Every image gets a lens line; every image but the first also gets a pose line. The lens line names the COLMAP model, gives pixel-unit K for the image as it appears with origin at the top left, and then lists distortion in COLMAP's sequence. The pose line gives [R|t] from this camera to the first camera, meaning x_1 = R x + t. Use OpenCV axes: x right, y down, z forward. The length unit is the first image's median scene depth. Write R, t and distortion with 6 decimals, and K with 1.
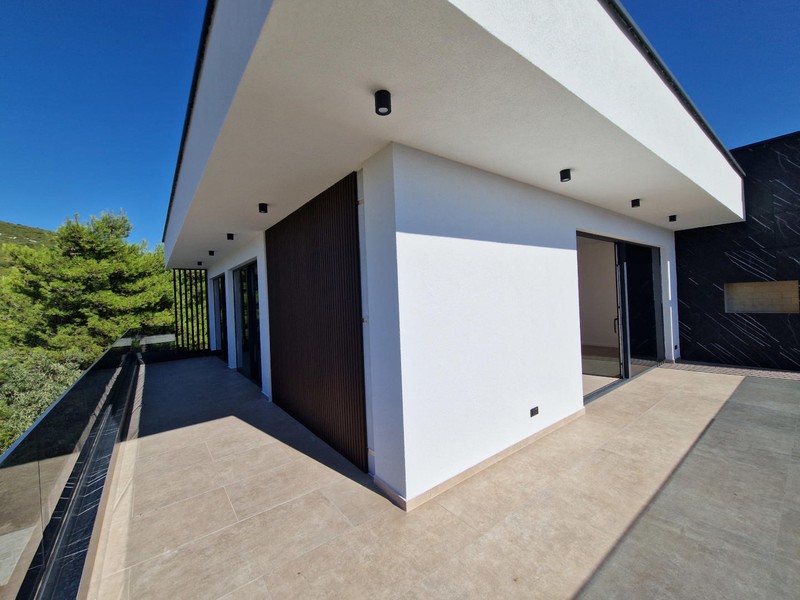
lens RADIAL K [[326.7, 0, 401.0], [0, 326.7, 296.7], [0, 0, 1]] dist [-0.001567, -0.000632]
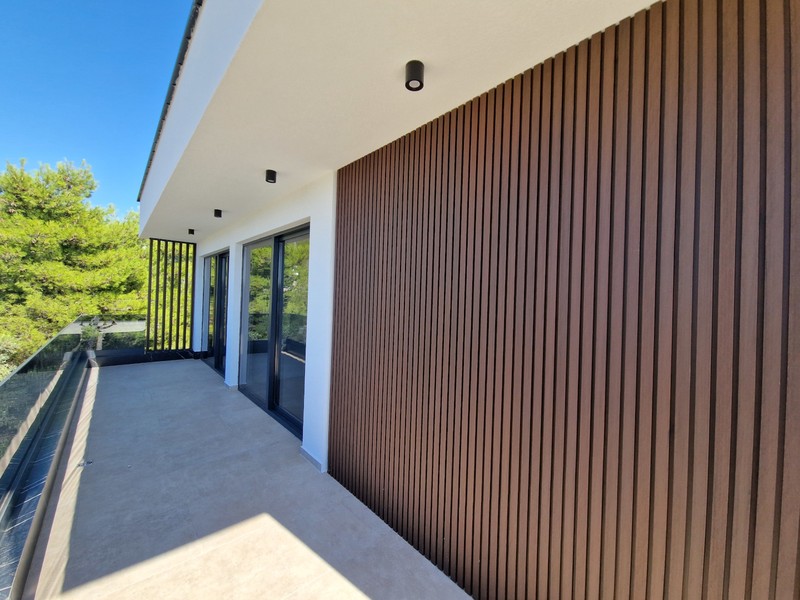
lens RADIAL K [[317.1, 0, 402.2], [0, 317.1, 298.9], [0, 0, 1]] dist [-0.000937, -0.004958]
pose [[0.993465, 0.076141, 0.085026, -0.140171], [-0.076685, 0.997050, 0.003136, 0.003827], [-0.084537, -0.009636, 0.996374, 0.184394]]
